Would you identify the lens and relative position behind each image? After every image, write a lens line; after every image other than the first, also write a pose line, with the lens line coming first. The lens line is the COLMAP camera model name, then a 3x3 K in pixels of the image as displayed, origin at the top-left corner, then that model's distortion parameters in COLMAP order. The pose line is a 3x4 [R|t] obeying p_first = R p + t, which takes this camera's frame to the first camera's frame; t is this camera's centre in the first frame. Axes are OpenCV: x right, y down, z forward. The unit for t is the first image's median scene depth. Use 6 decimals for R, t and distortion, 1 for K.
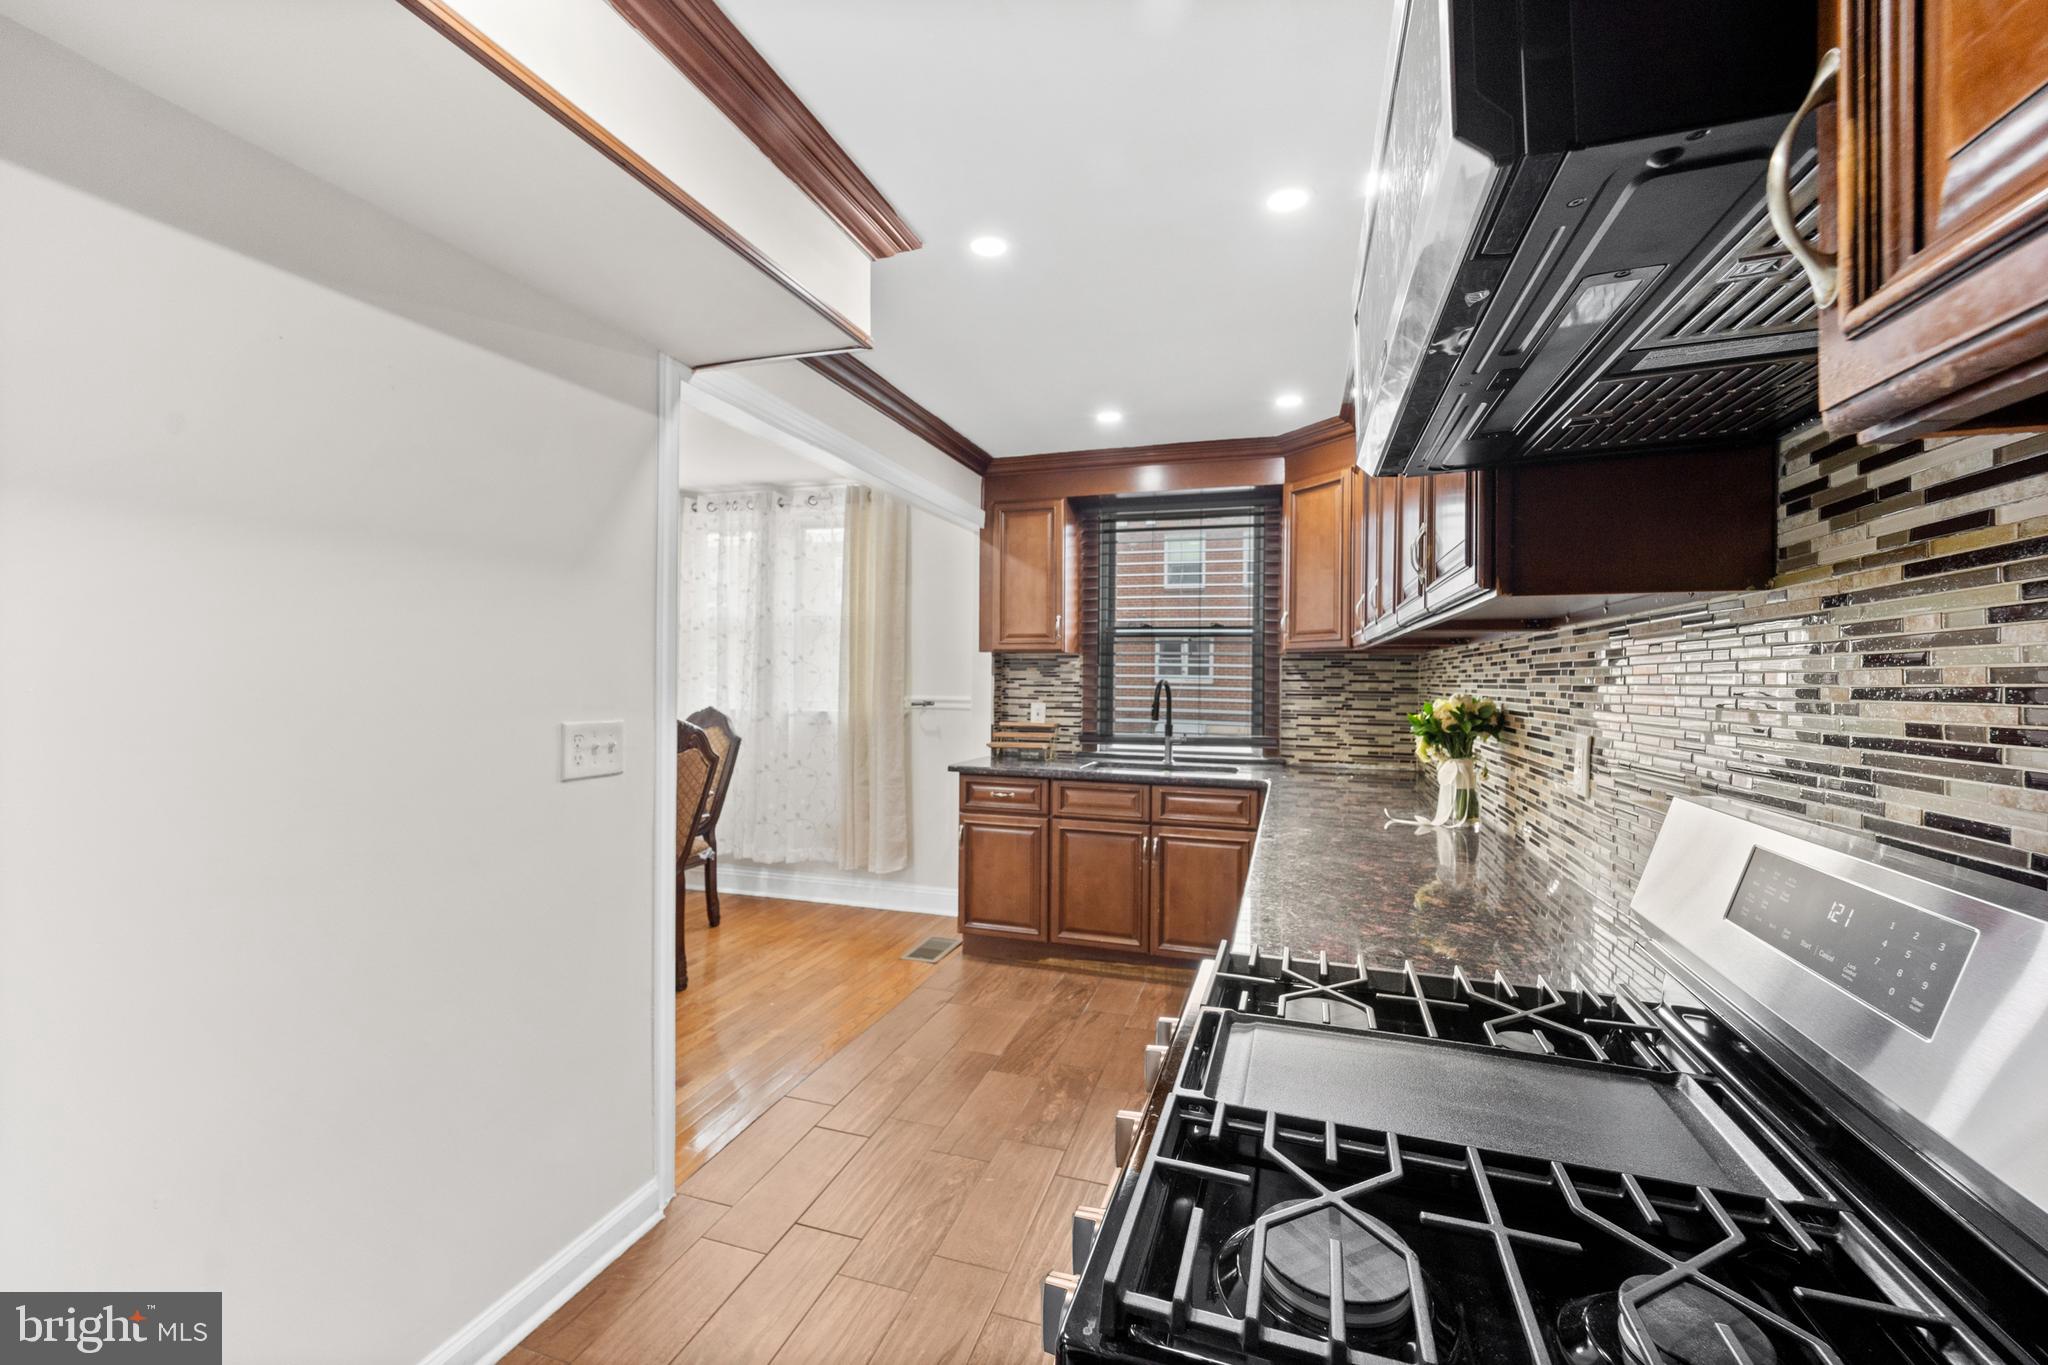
lens RADIAL K [[845.7, 0, 1024.0], [0, 845.7, 682.5], [0, 0, 1]] dist [-0.000854, -0.000104]
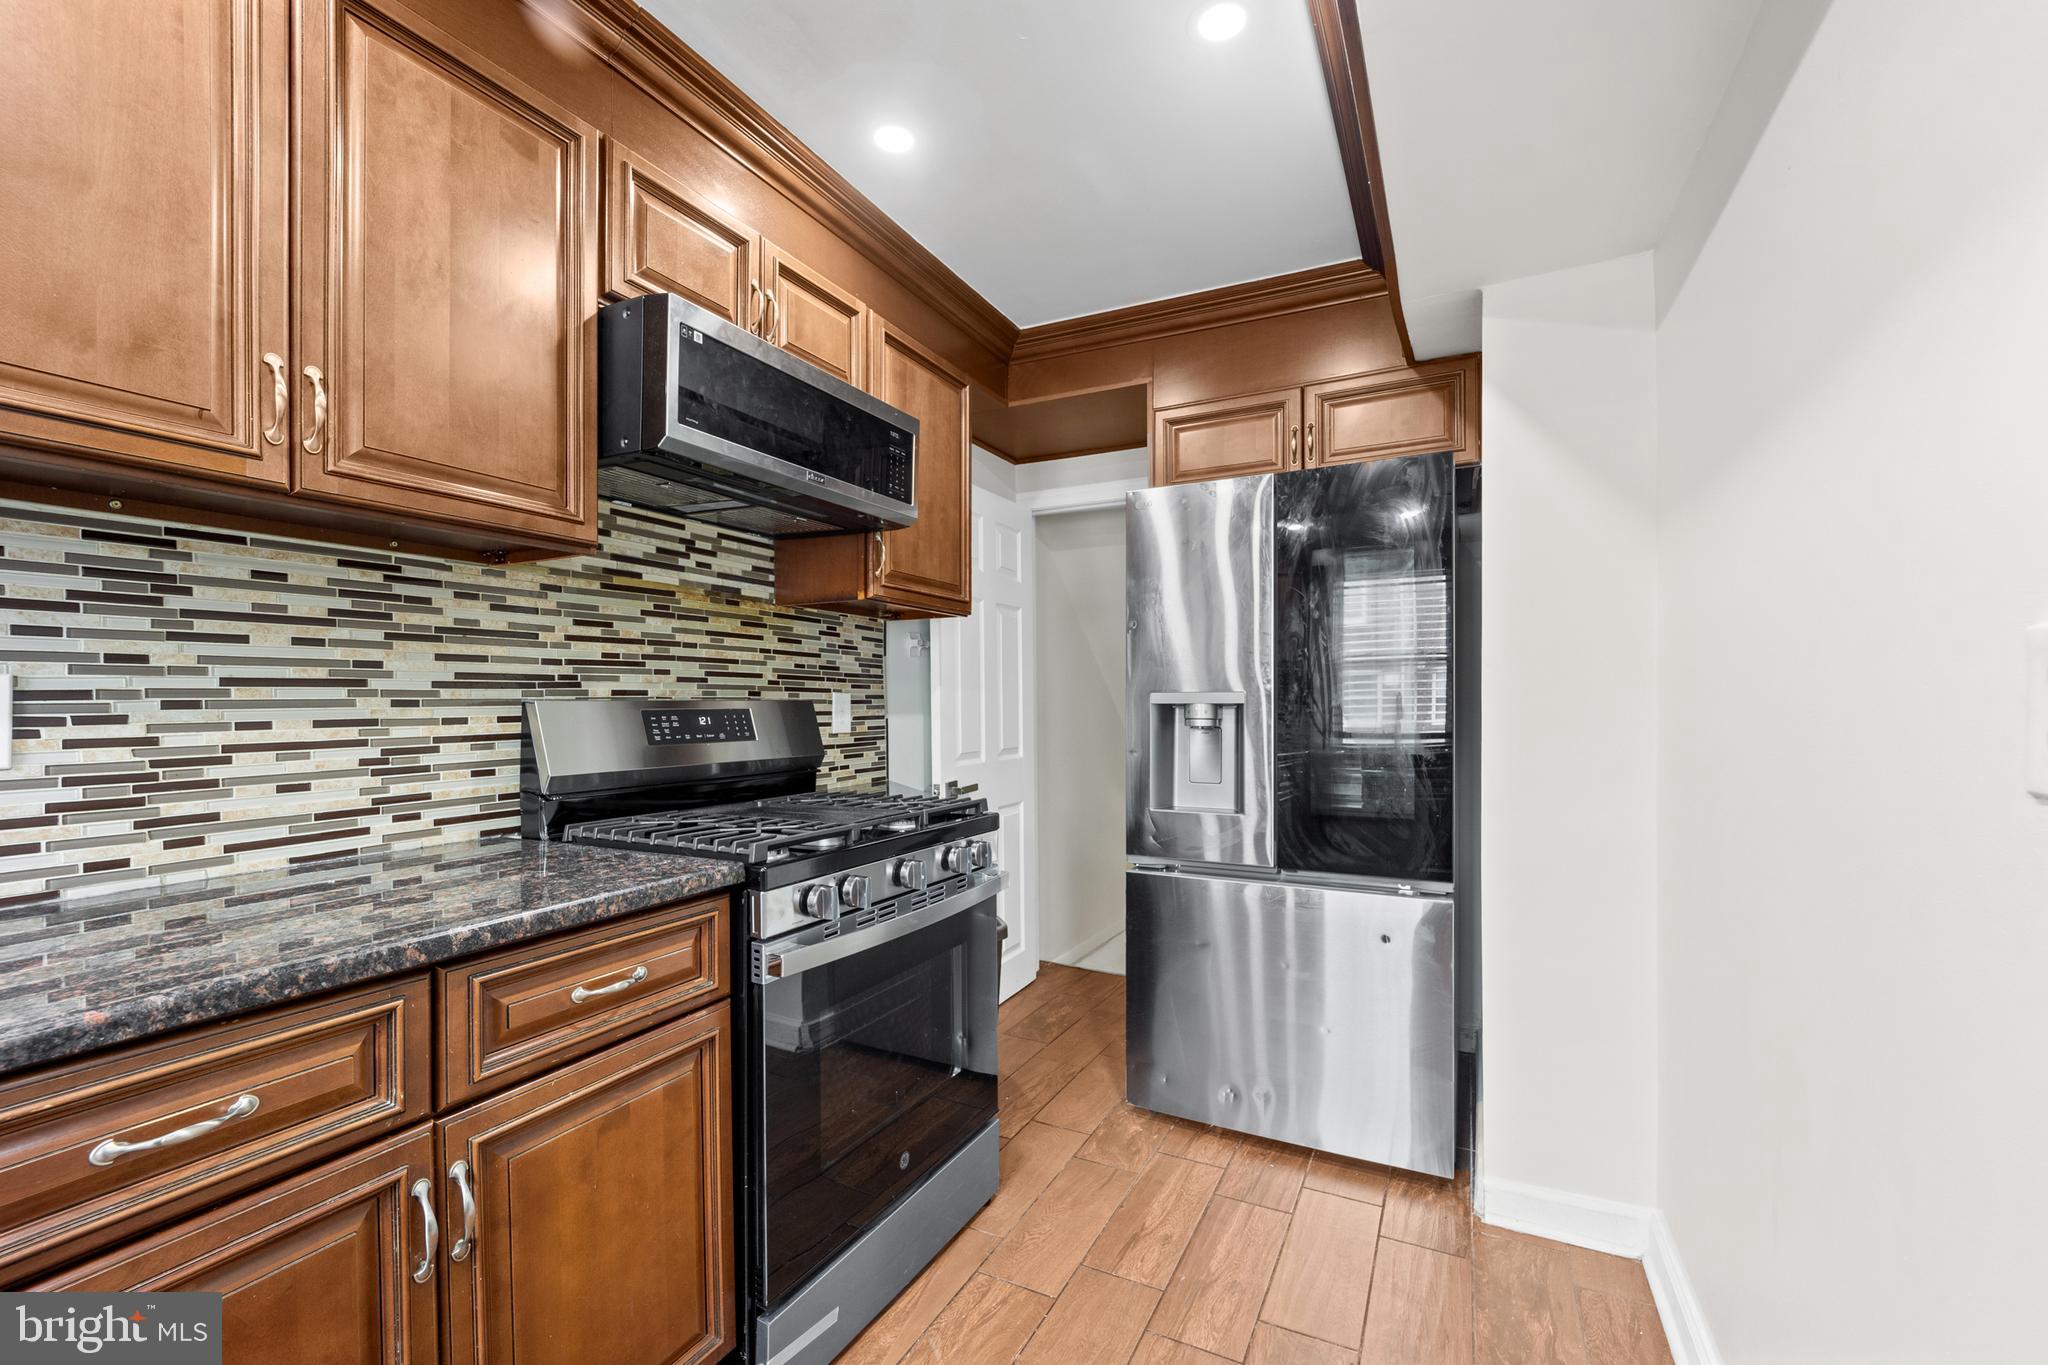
lens RADIAL K [[865.2, 0, 1020.3], [0, 865.2, 693.5], [0, 0, 1]] dist [-0.001647, -0.000626]
pose [[-0.986295, -0.000625, 0.164988, -0.092468], [-0.000624, 1.000000, 0.000054, 0.032540], [-0.164988, -0.000049, -0.986296, 0.640075]]
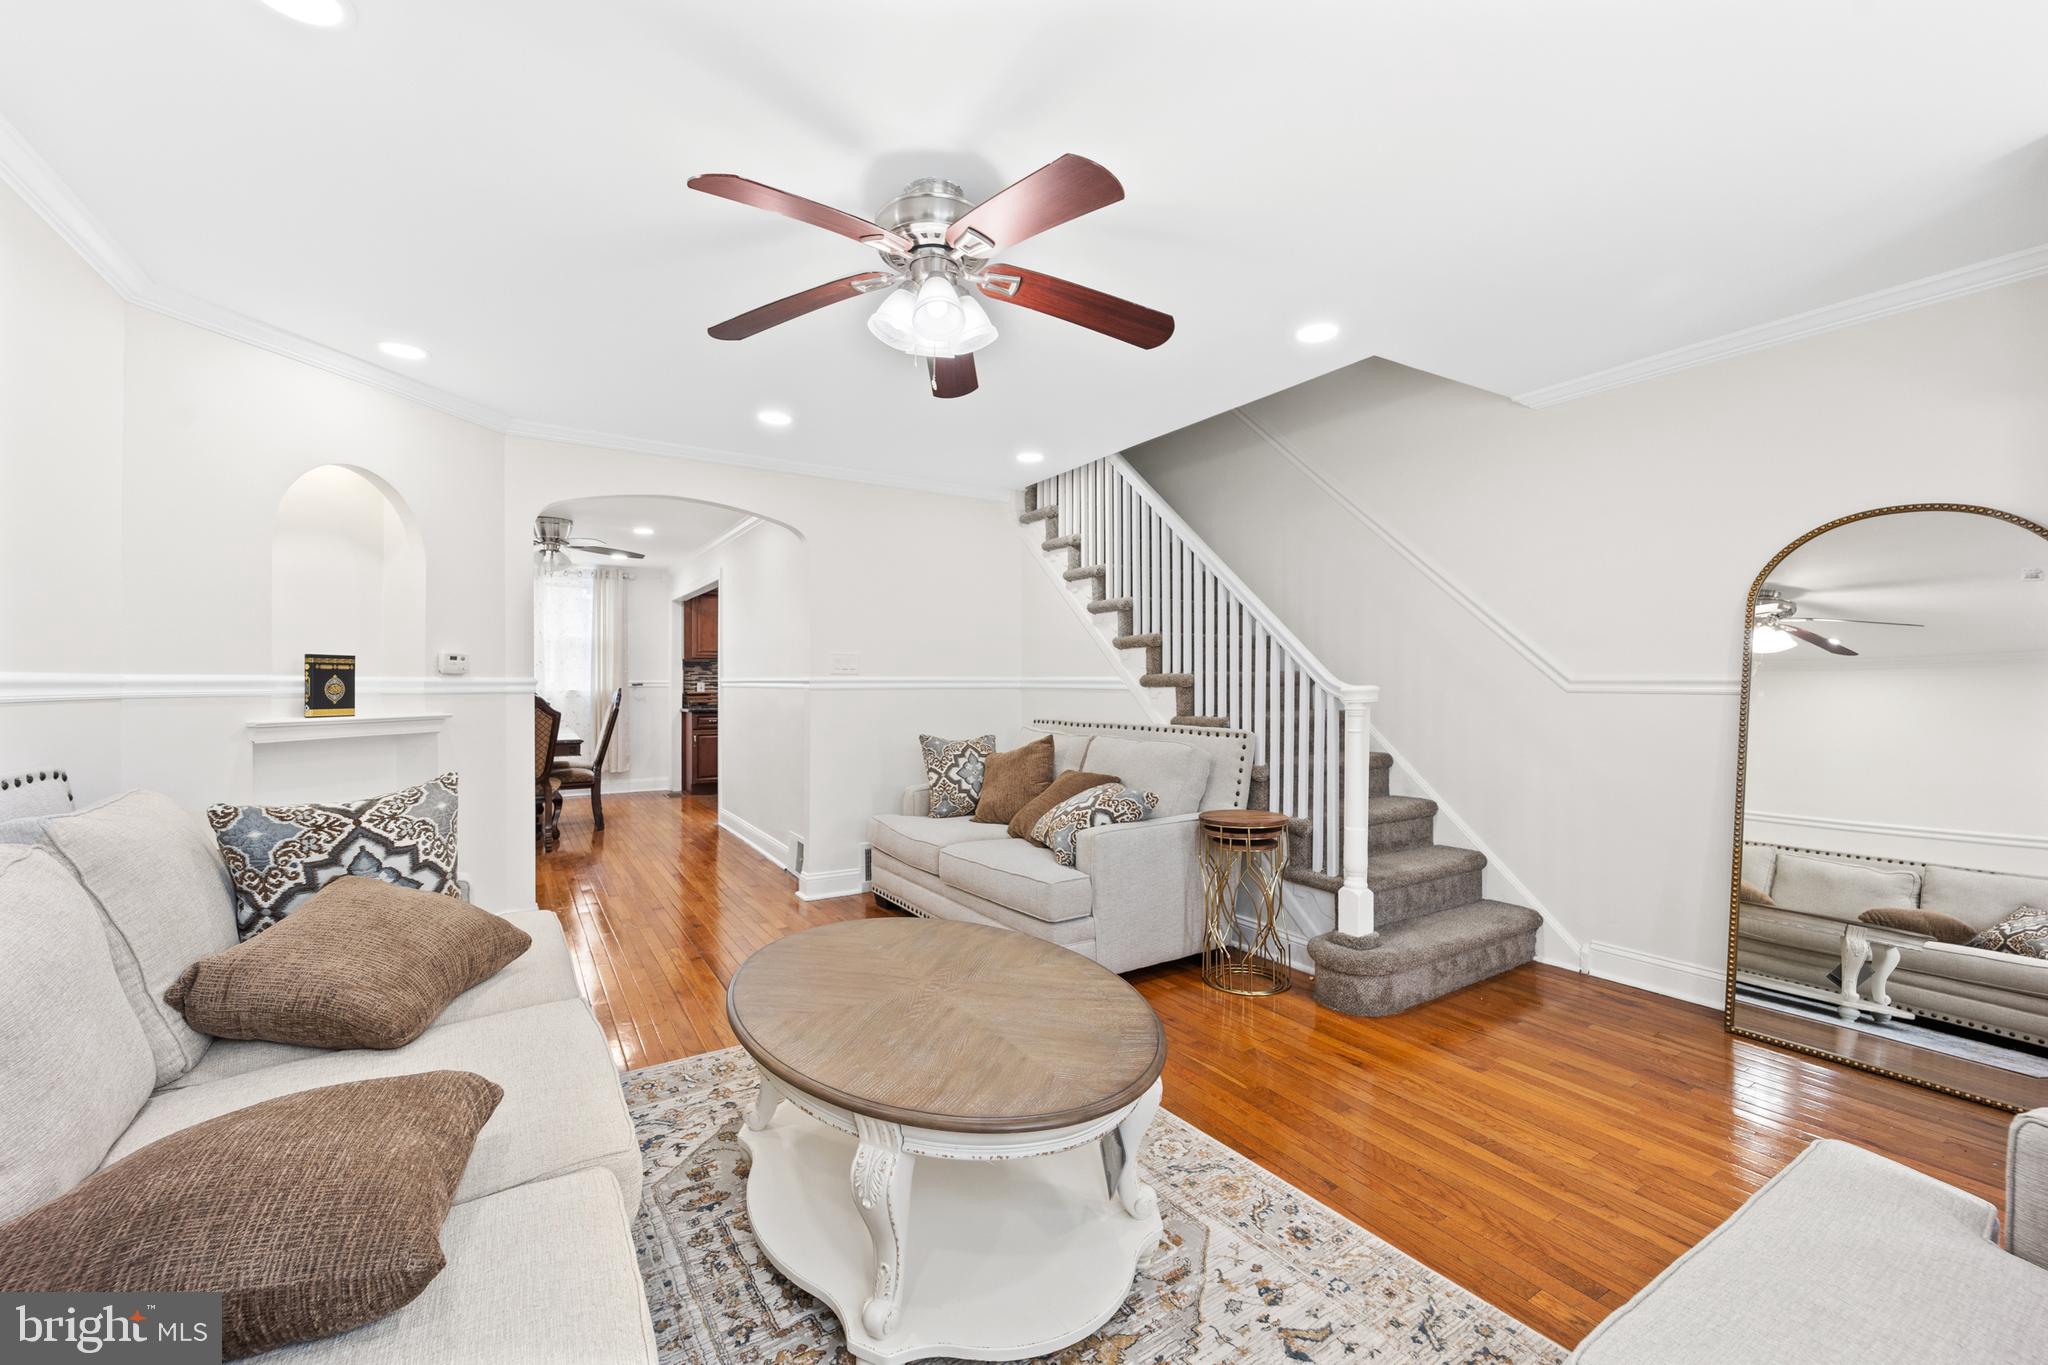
lens RADIAL K [[845.7, 0, 1024.0], [0, 845.7, 682.5], [0, 0, 1]] dist [-0.000854, -0.000104]
pose [[0.640184, -0.011004, 0.768143, -1.228253], [0.010205, 0.999931, 0.005820, 0.022018], [-0.768154, 0.004113, 0.640252, -1.108666]]
